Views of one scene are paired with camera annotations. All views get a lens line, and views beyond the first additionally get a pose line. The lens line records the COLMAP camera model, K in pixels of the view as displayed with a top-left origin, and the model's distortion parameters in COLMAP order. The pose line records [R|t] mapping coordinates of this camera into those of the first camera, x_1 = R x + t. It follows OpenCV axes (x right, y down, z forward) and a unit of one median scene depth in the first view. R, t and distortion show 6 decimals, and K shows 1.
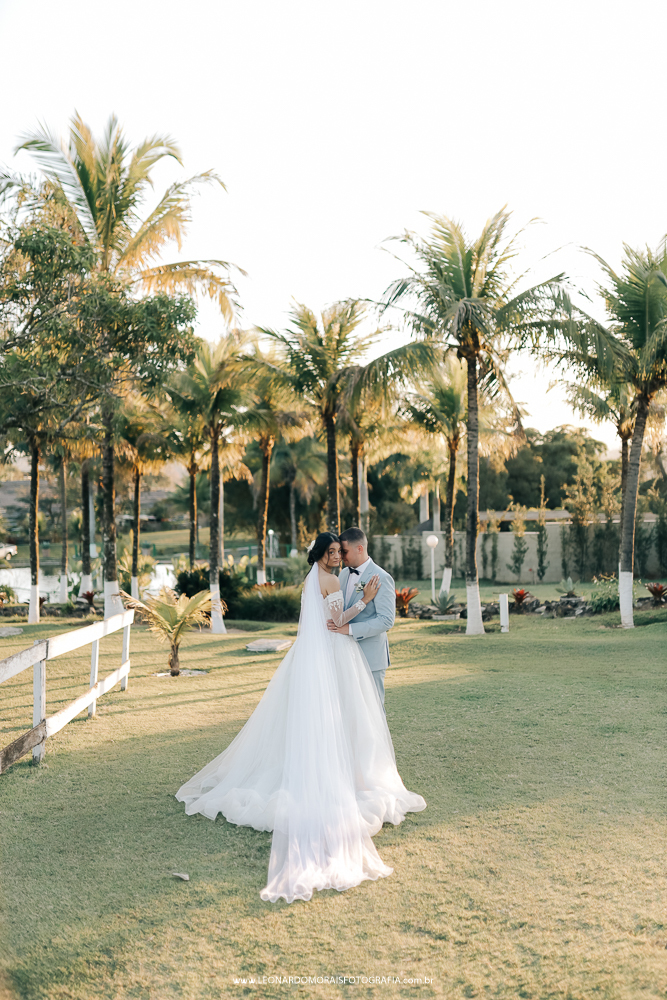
lens RADIAL K [[949.8, 0, 333.5], [0, 949.8, 500.0], [0, 0, 1]] dist [-0.075970, 0.122514]
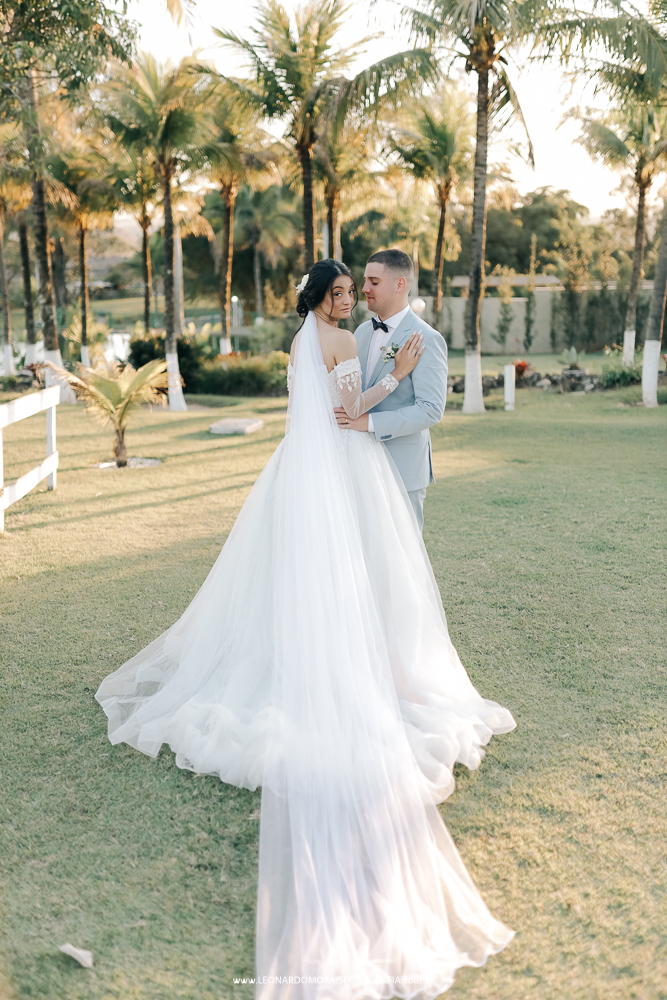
lens RADIAL K [[949.8, 0, 333.5], [0, 949.8, 500.0], [0, 0, 1]] dist [-0.075970, 0.122514]
pose [[0.999316, -0.004104, 0.036741, -0.009748], [-0.004746, 0.971352, 0.237598, 0.012206], [-0.036663, -0.237610, 0.970668, 0.121270]]
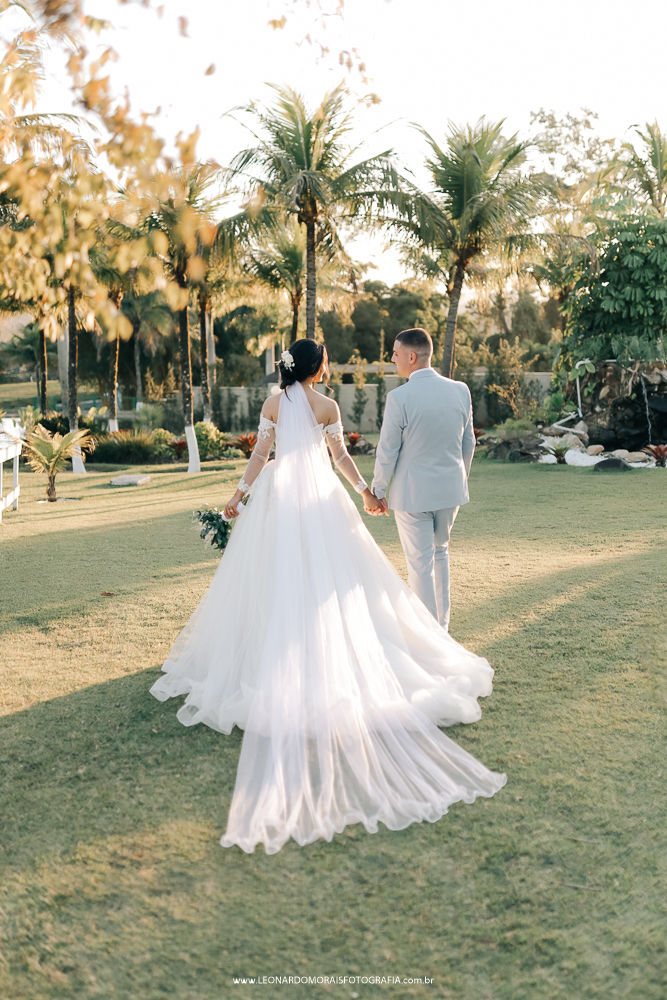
lens RADIAL K [[984.1, 0, 333.5], [0, 984.1, 500.0], [0, 0, 1]] dist [-0.088041, 0.138172]
pose [[0.987606, -0.013841, 0.156340, -0.008860], [-0.009449, 0.989054, 0.147252, 0.001400], [-0.156667, -0.146905, 0.976665, -0.139133]]
